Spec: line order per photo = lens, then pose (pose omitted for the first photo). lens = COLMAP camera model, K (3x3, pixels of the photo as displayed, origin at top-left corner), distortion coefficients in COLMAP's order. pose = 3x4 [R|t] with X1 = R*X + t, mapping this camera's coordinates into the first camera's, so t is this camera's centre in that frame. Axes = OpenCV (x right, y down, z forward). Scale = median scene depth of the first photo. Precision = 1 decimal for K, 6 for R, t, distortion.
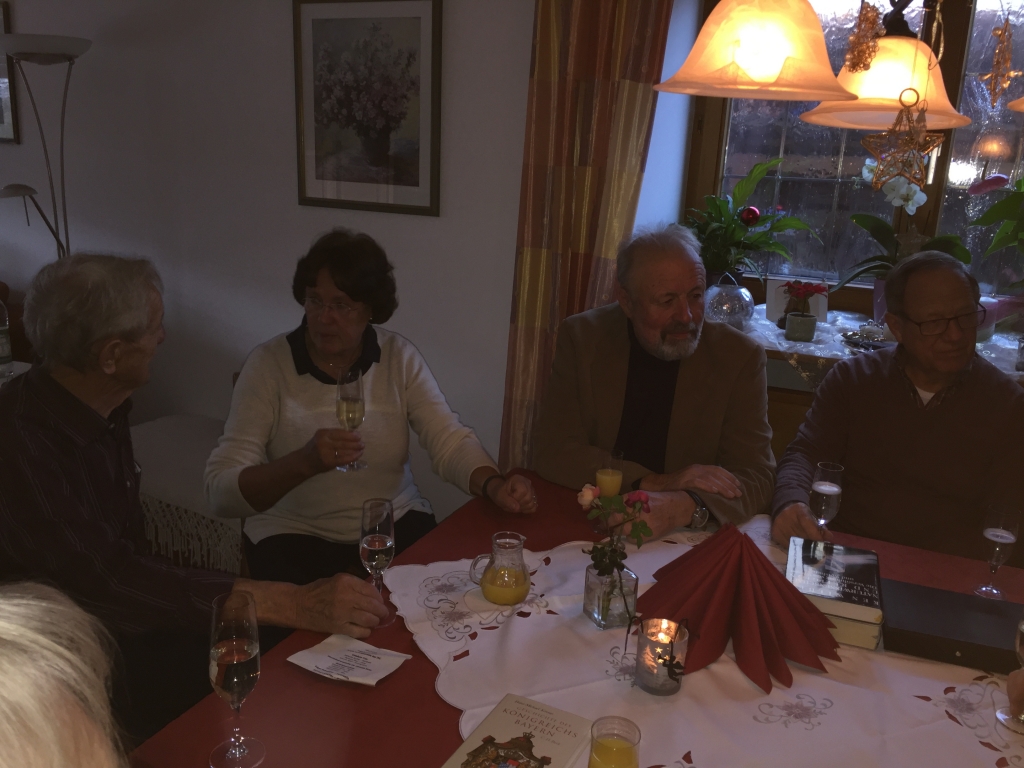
lens RADIAL K [[887.2, 0, 527.0], [0, 887.2, 380.3], [0, 0, 1]] dist [0.092129, -0.133277]
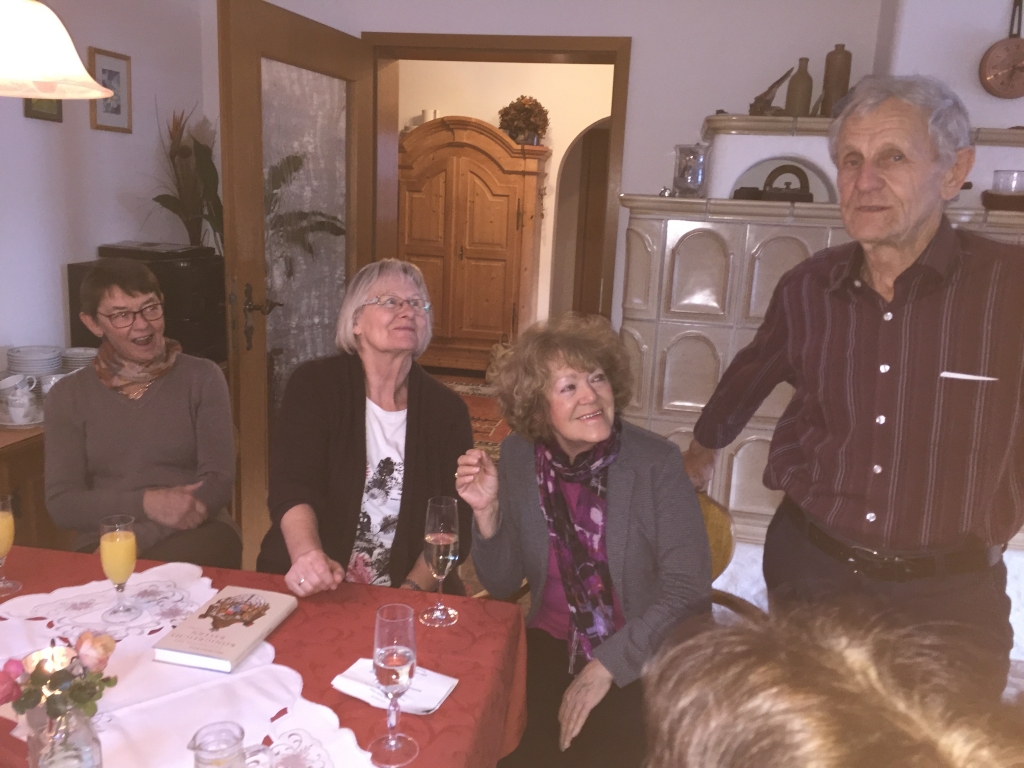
lens RADIAL K [[887.2, 0, 527.0], [0, 887.2, 380.3], [0, 0, 1]] dist [0.092129, -0.133277]
pose [[-0.964238, -0.030952, -0.263226, -0.077642], [-0.146745, 0.889383, 0.432972, -0.514886], [0.220707, 0.456115, -0.862118, 2.016806]]
